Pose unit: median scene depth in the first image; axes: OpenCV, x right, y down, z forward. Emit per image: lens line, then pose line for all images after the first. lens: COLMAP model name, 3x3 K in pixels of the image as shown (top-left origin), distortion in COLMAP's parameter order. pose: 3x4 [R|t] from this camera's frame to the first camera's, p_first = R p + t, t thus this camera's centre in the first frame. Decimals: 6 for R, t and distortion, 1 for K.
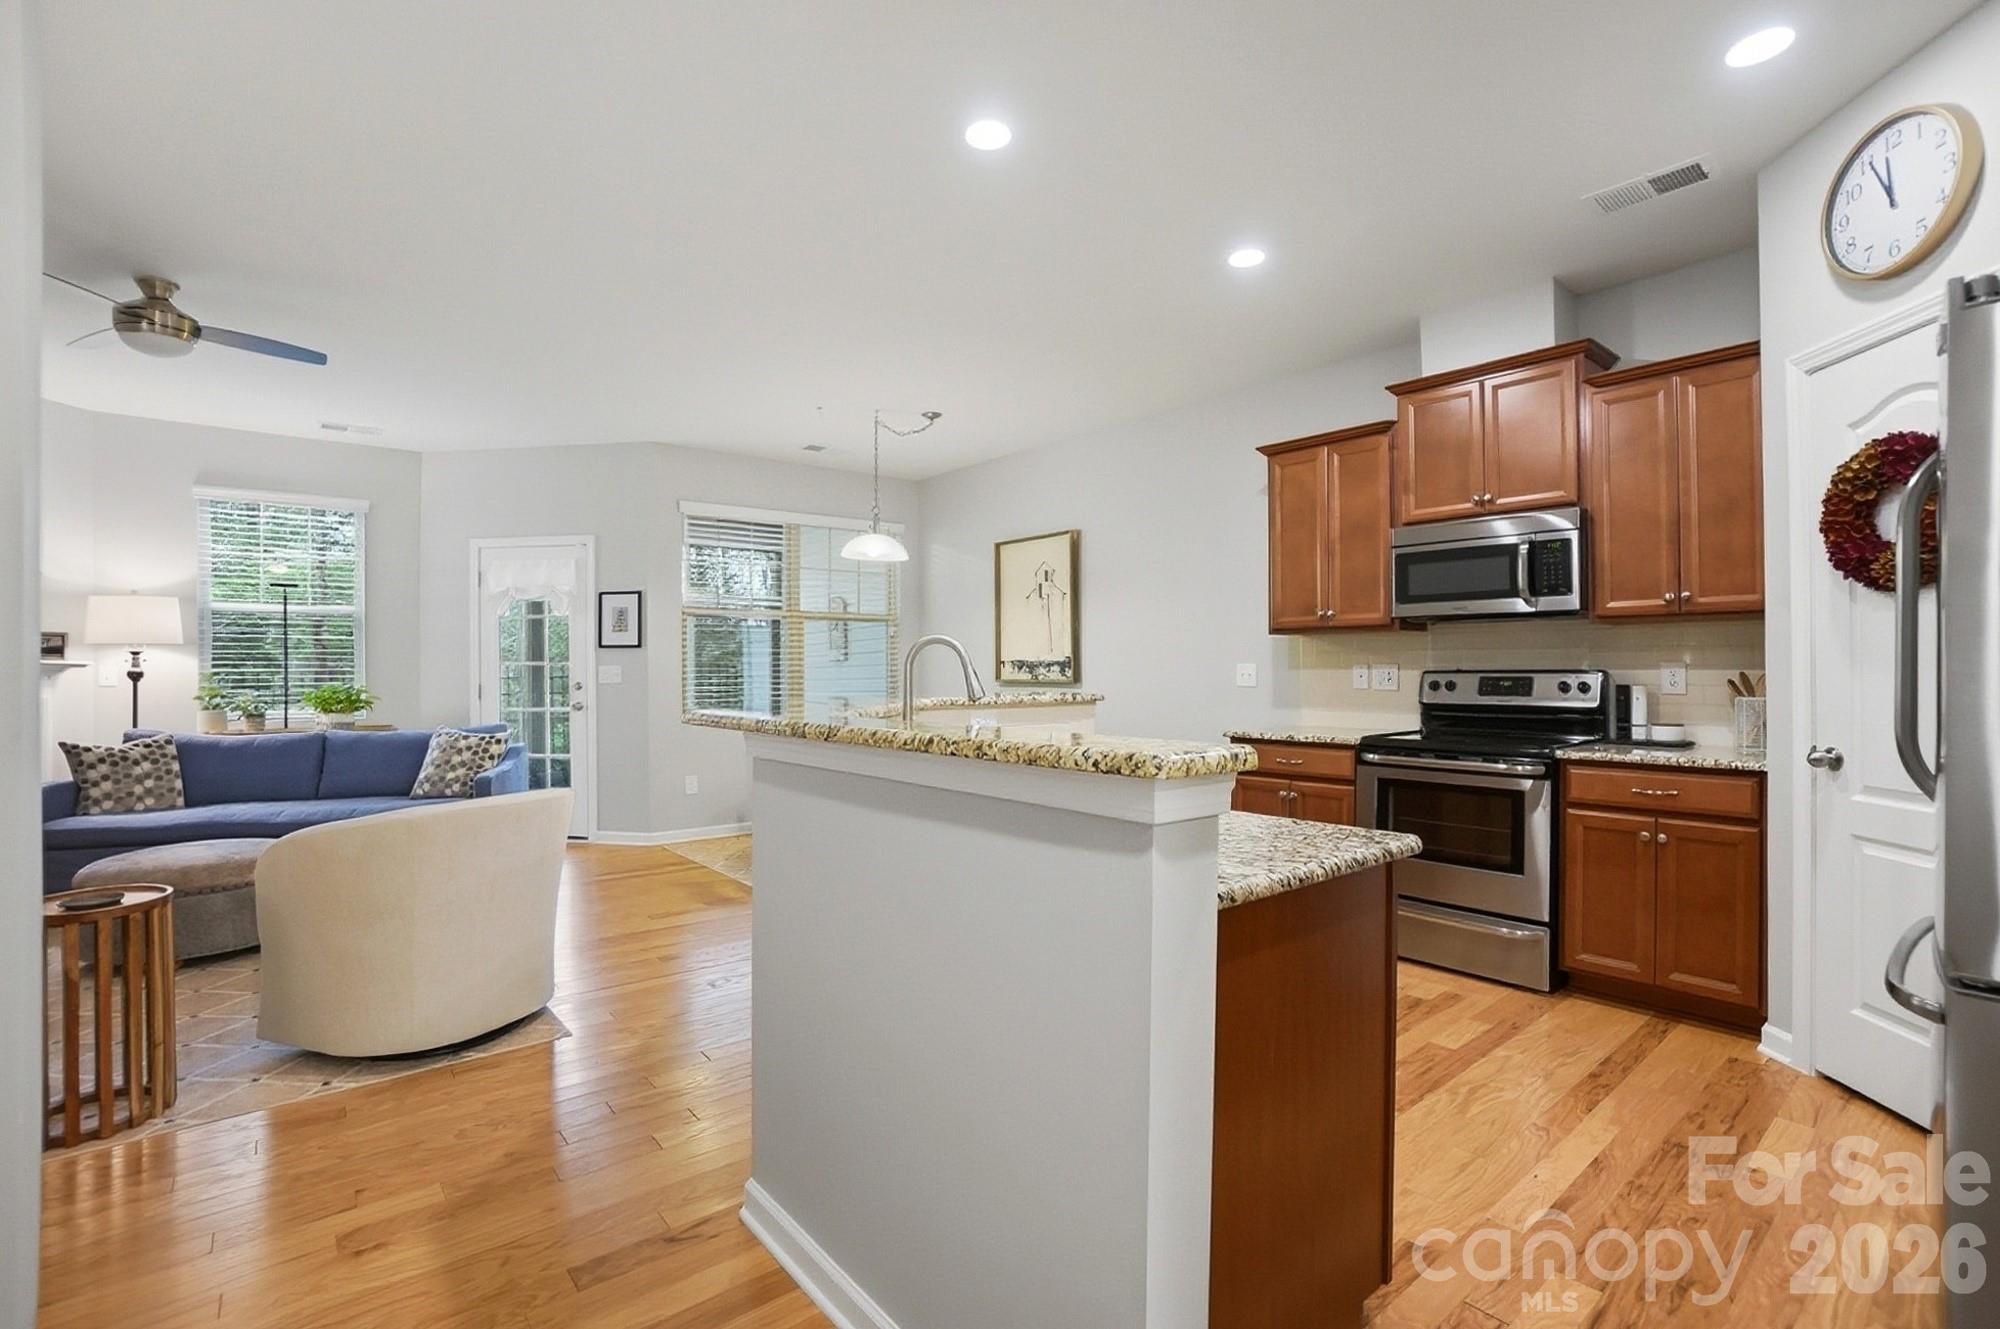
lens RADIAL K [[931.0, 0, 993.9], [0, 931.0, 689.2], [0, 0, 1]] dist [-0.028369, 0.018431]
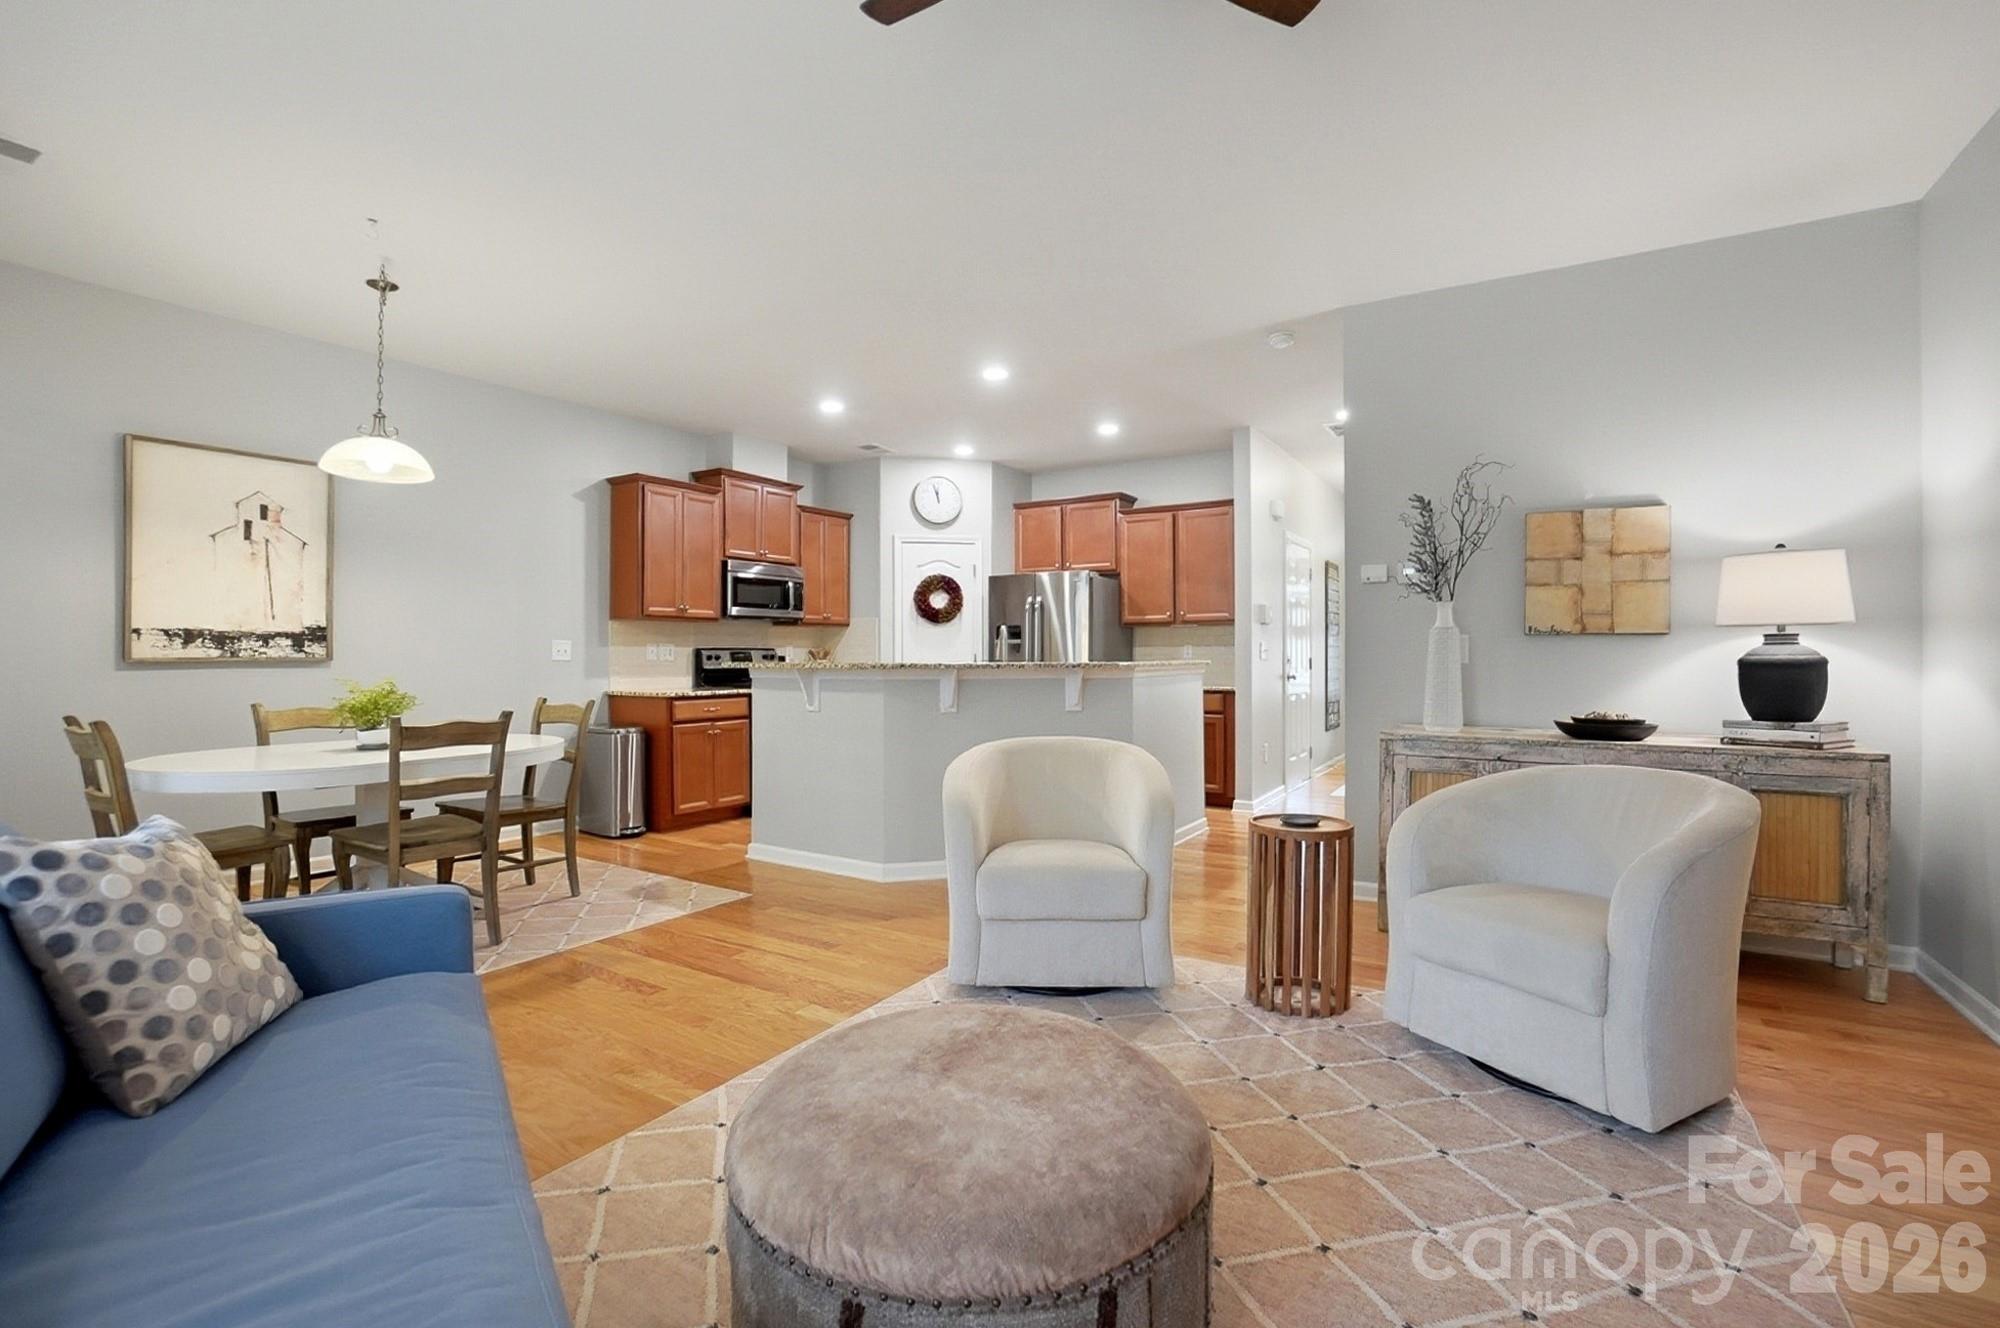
lens RADIAL K [[879.6, 0, 1007.8], [0, 879.6, 648.7], [0, 0, 1]] dist [-0.001621, -0.000200]
pose [[-0.318648, 0.006940, 0.947848, -0.856837], [0.020337, 0.999793, -0.000483, -0.005960], [-0.947655, 0.019123, -0.318723, 0.761871]]
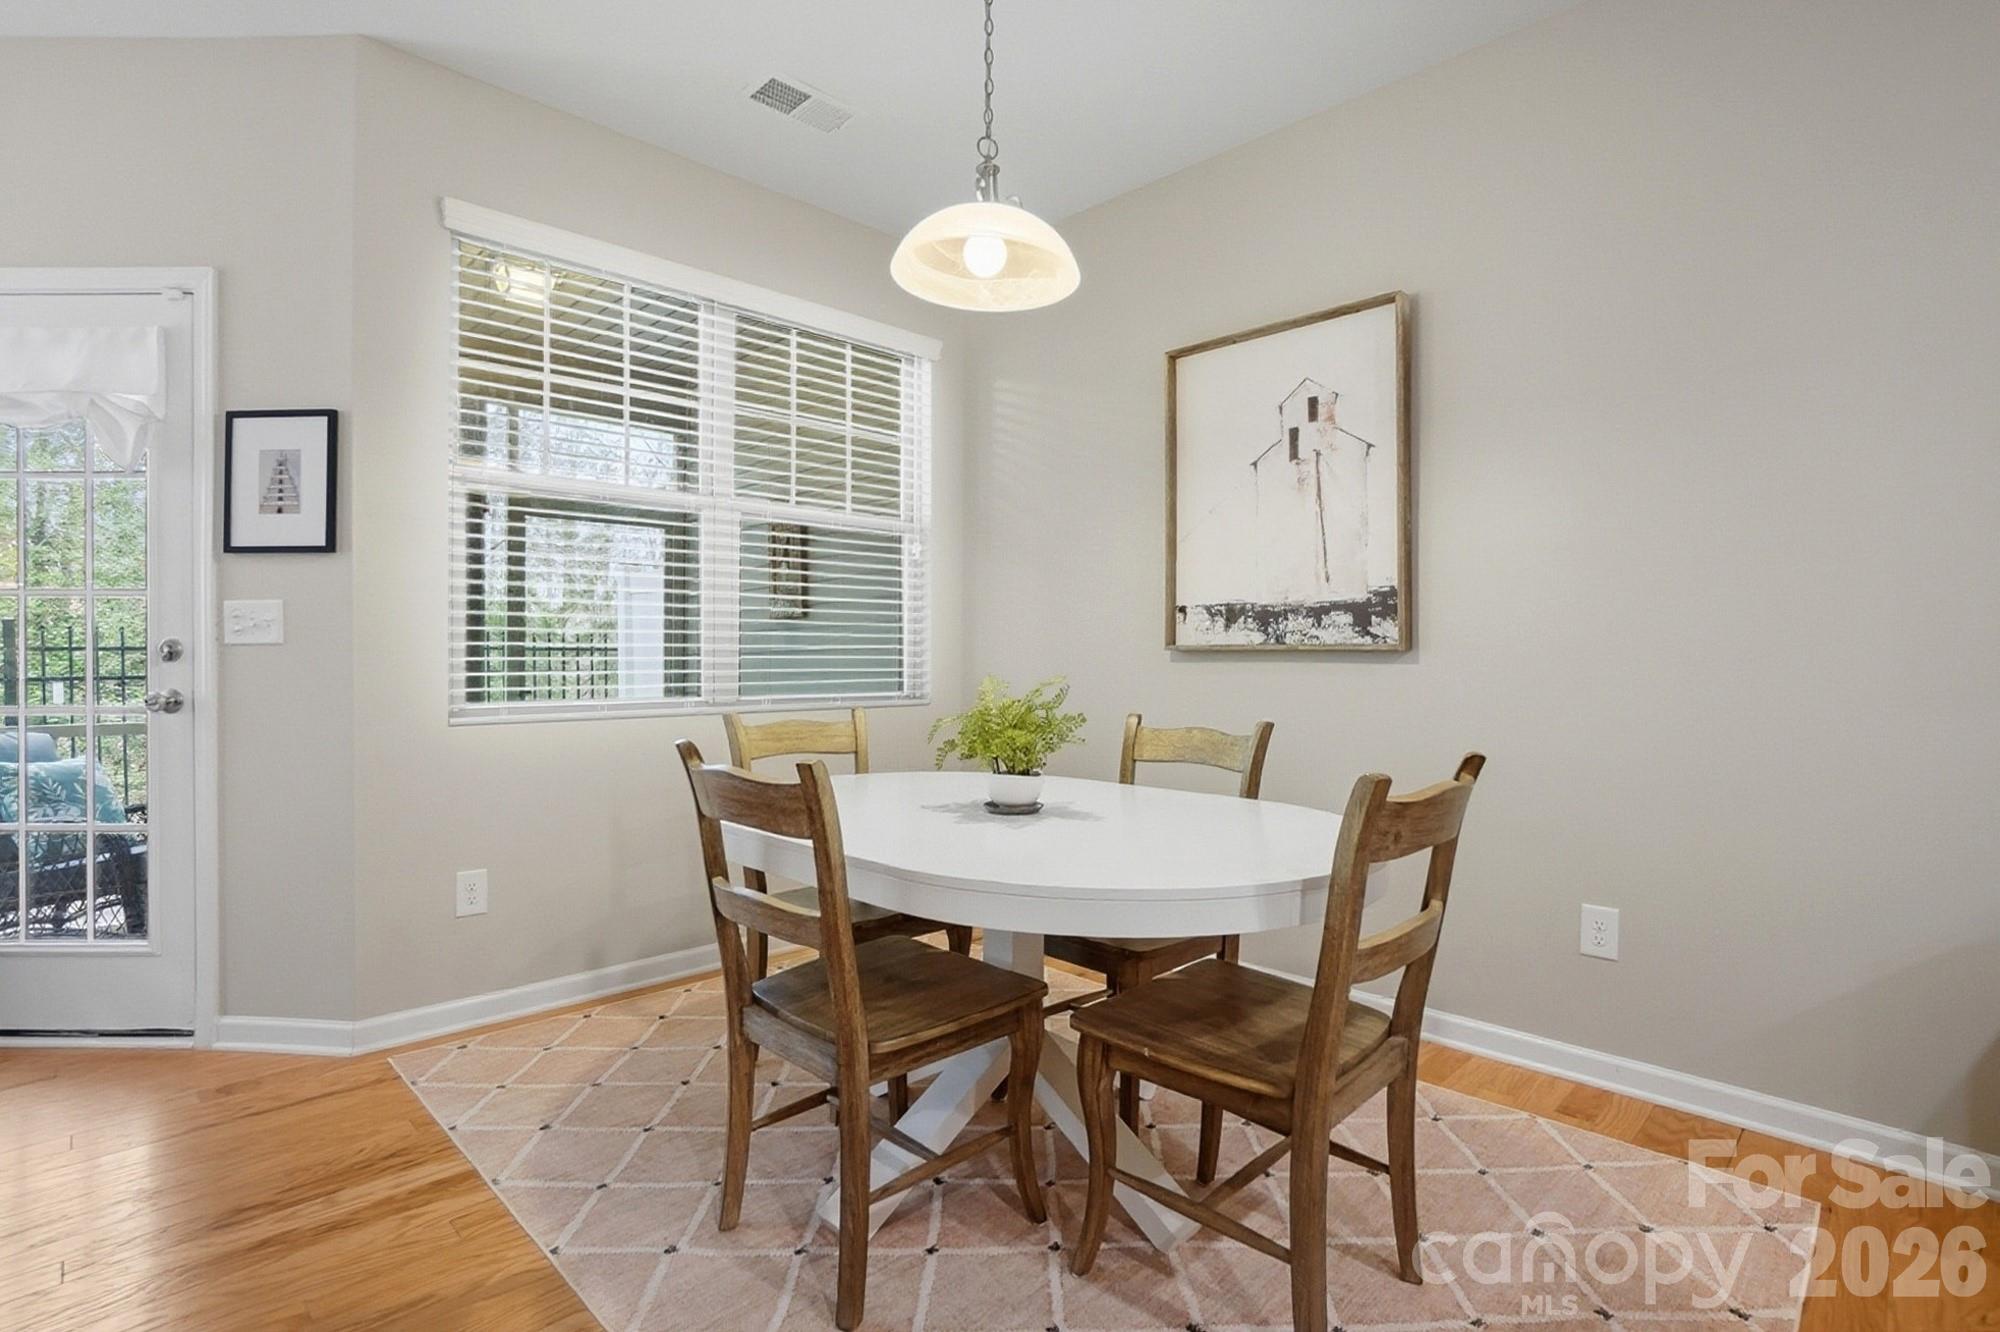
lens RADIAL K [[953.1, 0, 972.0], [0, 953.1, 659.4], [0, 0, 1]] dist [-0.011444, 0.000442]
pose [[0.996902, 0.007580, 0.078282, -0.156464], [-0.006239, 0.999830, -0.017356, 0.006162], [-0.078400, 0.016814, 0.996780, 0.637554]]
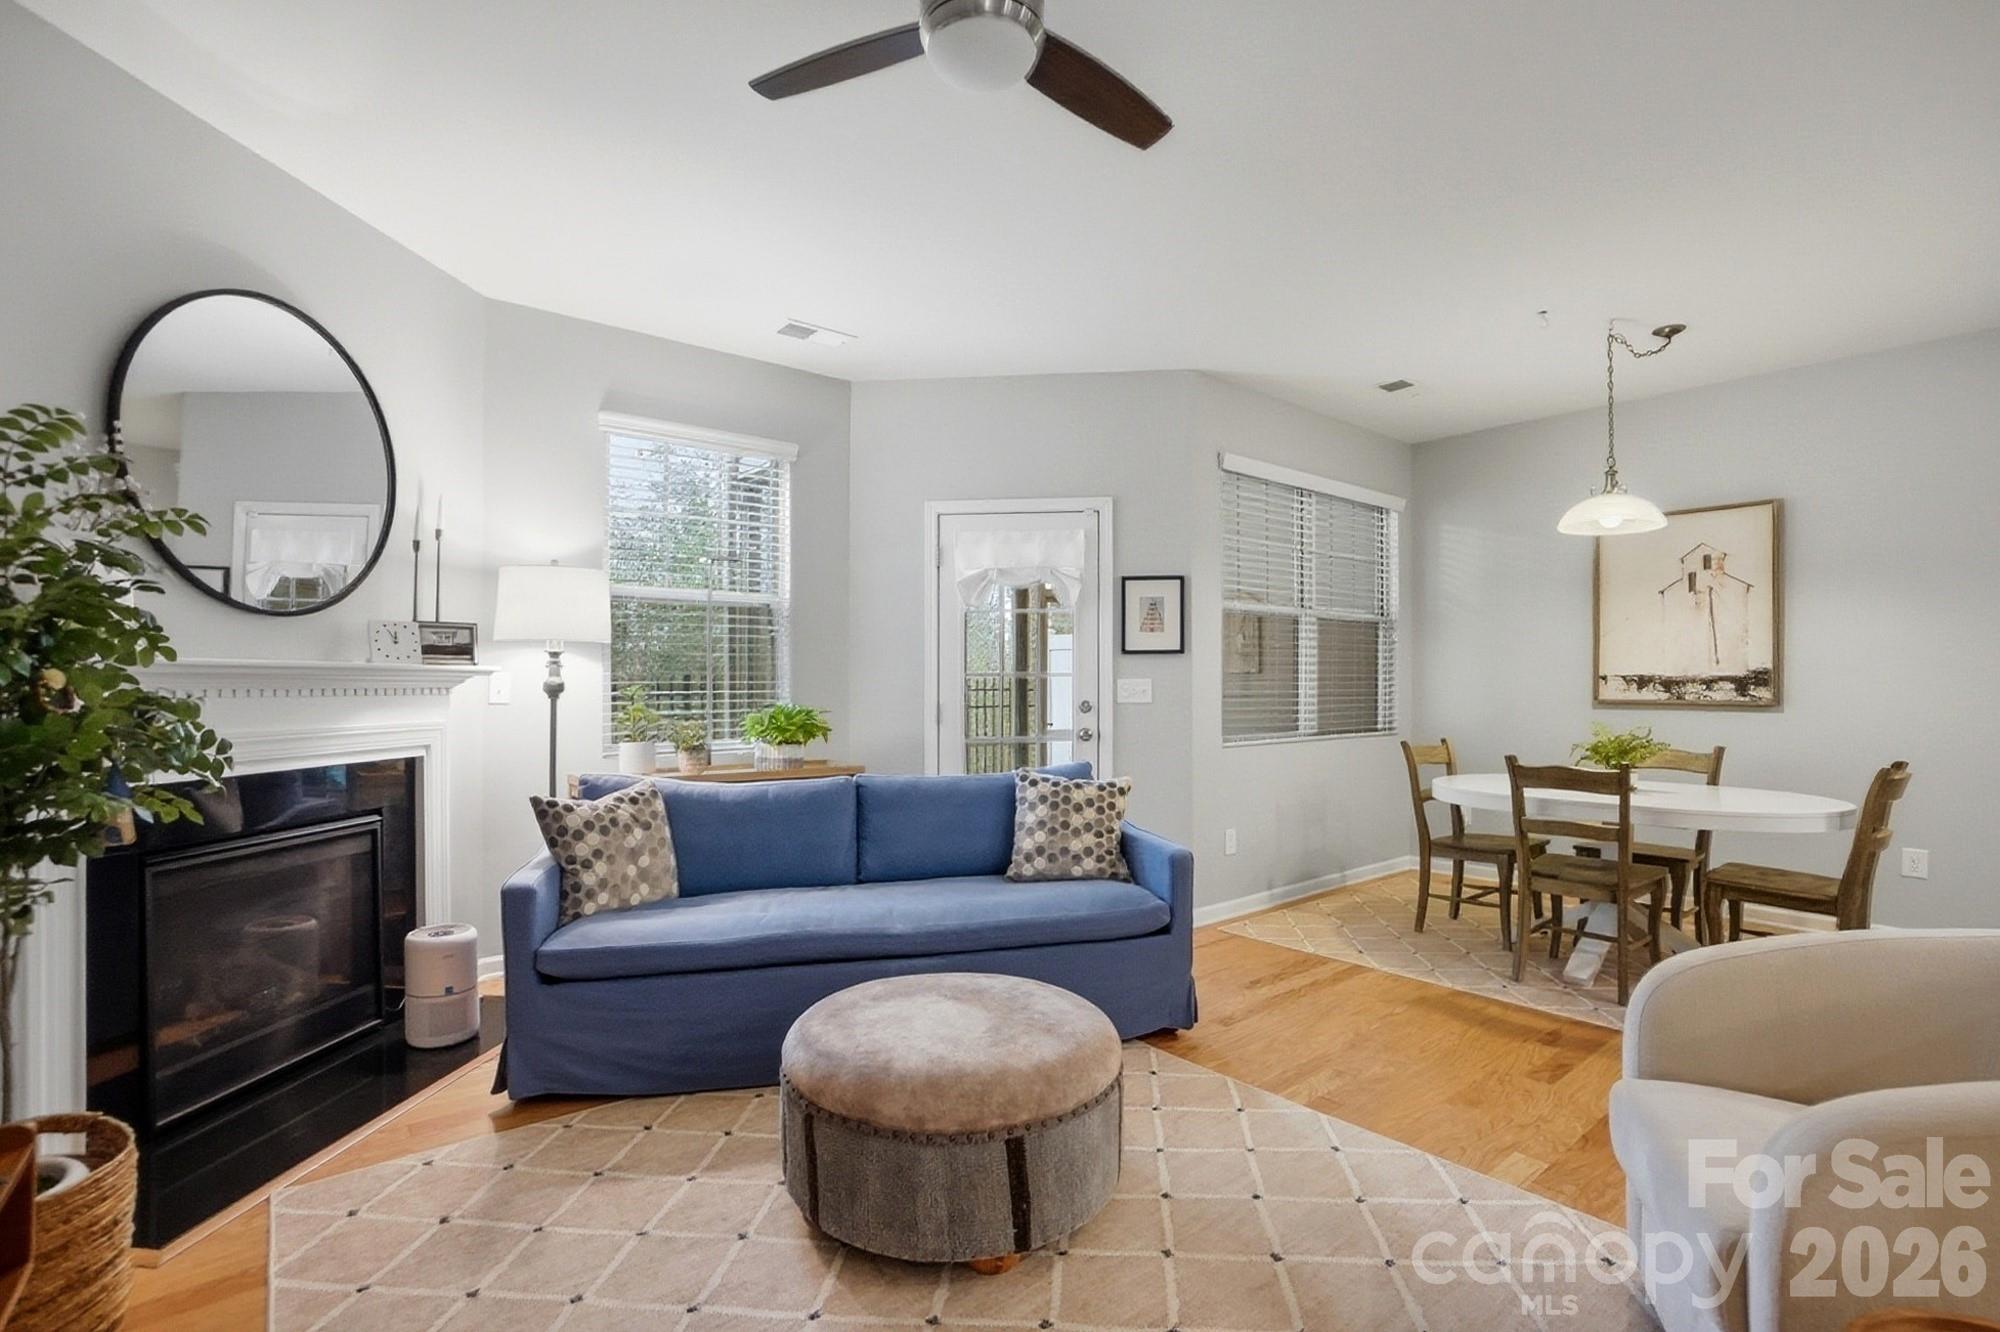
lens RADIAL K [[931.0, 0, 993.9], [0, 931.0, 690.7], [0, 0, 1]] dist [-0.028369, 0.018431]
pose [[0.999772, 0.005976, 0.020476, -0.596823], [-0.005725, 0.999908, -0.012314, -0.006916], [-0.020548, 0.012194, 0.999715, 0.308346]]
